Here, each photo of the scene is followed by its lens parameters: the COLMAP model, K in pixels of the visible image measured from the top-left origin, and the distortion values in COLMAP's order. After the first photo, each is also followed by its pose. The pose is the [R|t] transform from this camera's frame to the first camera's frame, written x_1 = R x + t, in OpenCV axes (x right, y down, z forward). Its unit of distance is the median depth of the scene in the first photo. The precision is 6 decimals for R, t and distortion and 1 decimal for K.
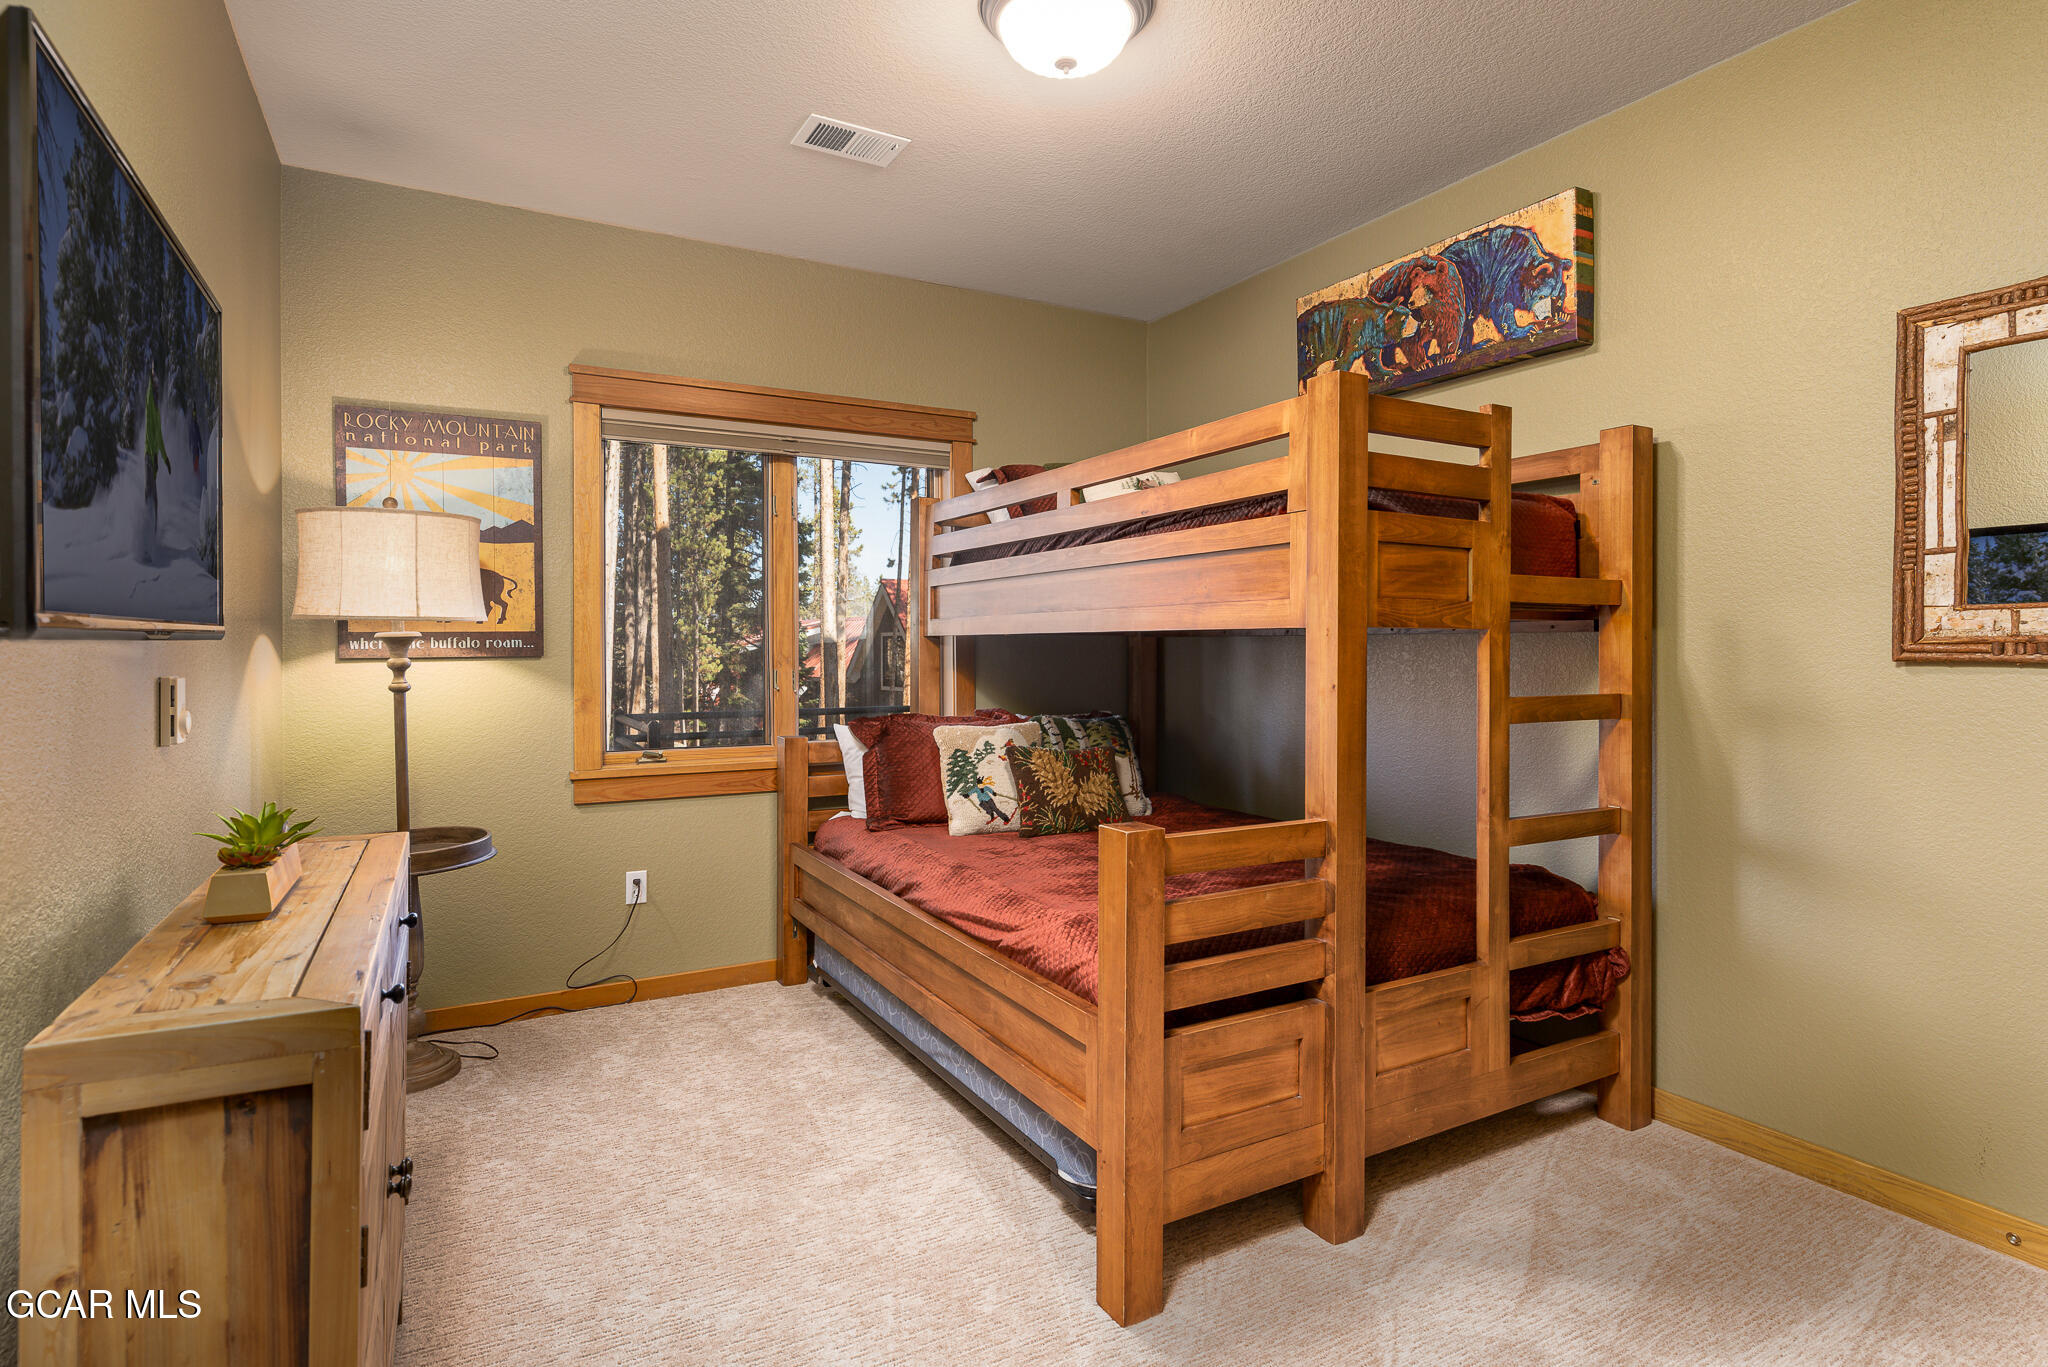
lens RADIAL K [[1055.4, 0, 1028.0], [0, 1055.4, 655.8], [0, 0, 1]] dist [0.002435, 0.000150]
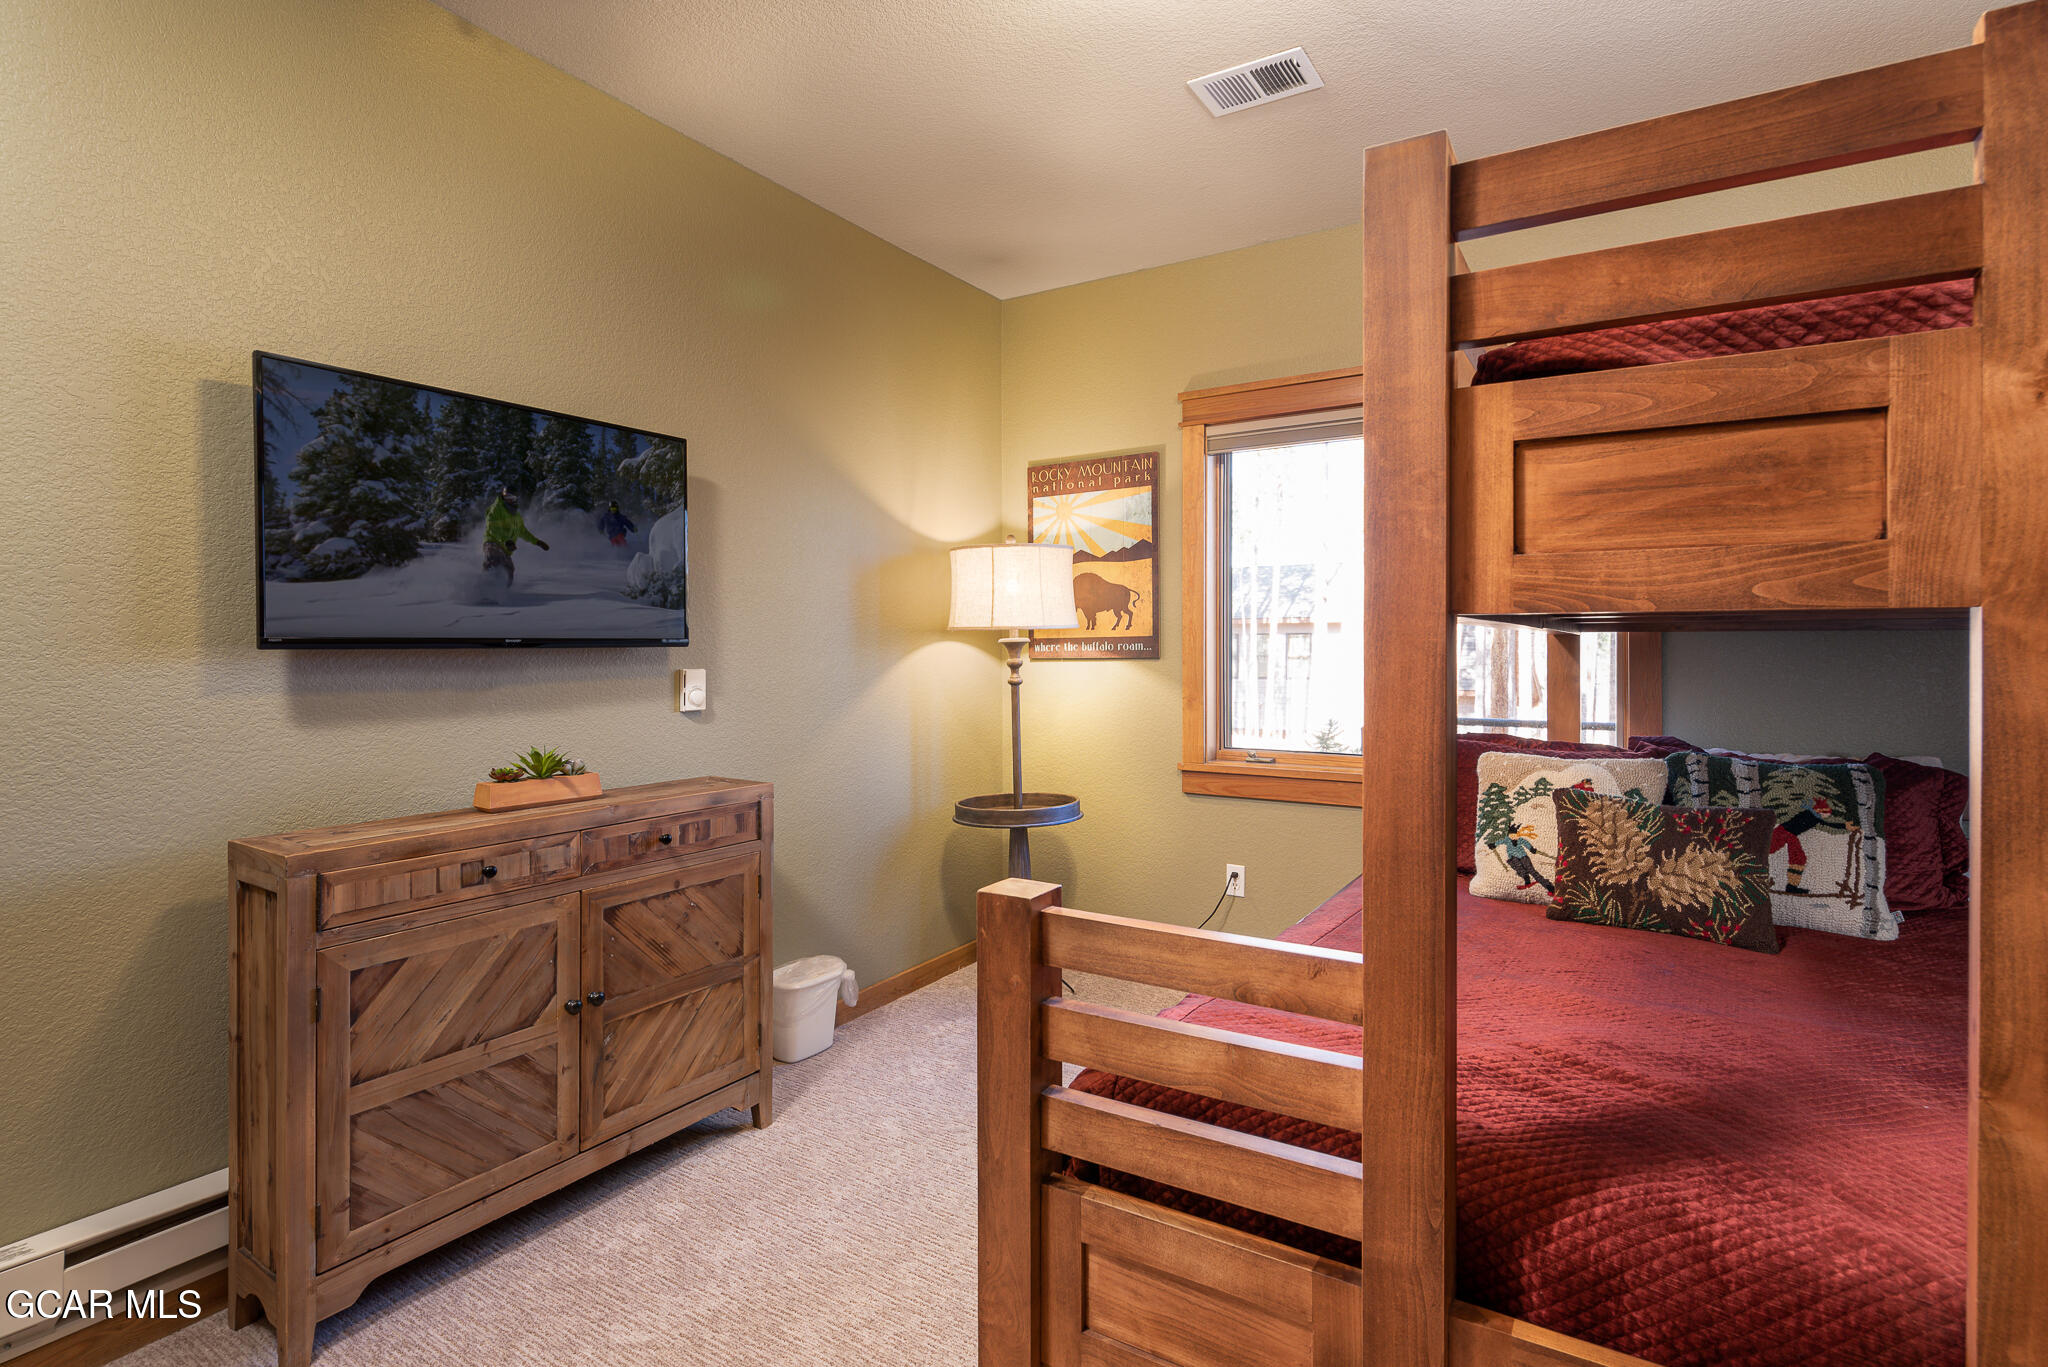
lens RADIAL K [[992.2, 0, 1027.1], [0, 992.2, 652.9], [0, 0, 1]] dist [-0.003488, -0.000638]
pose [[0.484985, 0.003186, -0.874517, 0.406368], [-0.005602, 0.999984, 0.000536, -0.004663], [0.874504, 0.004639, 0.484995, 0.366038]]
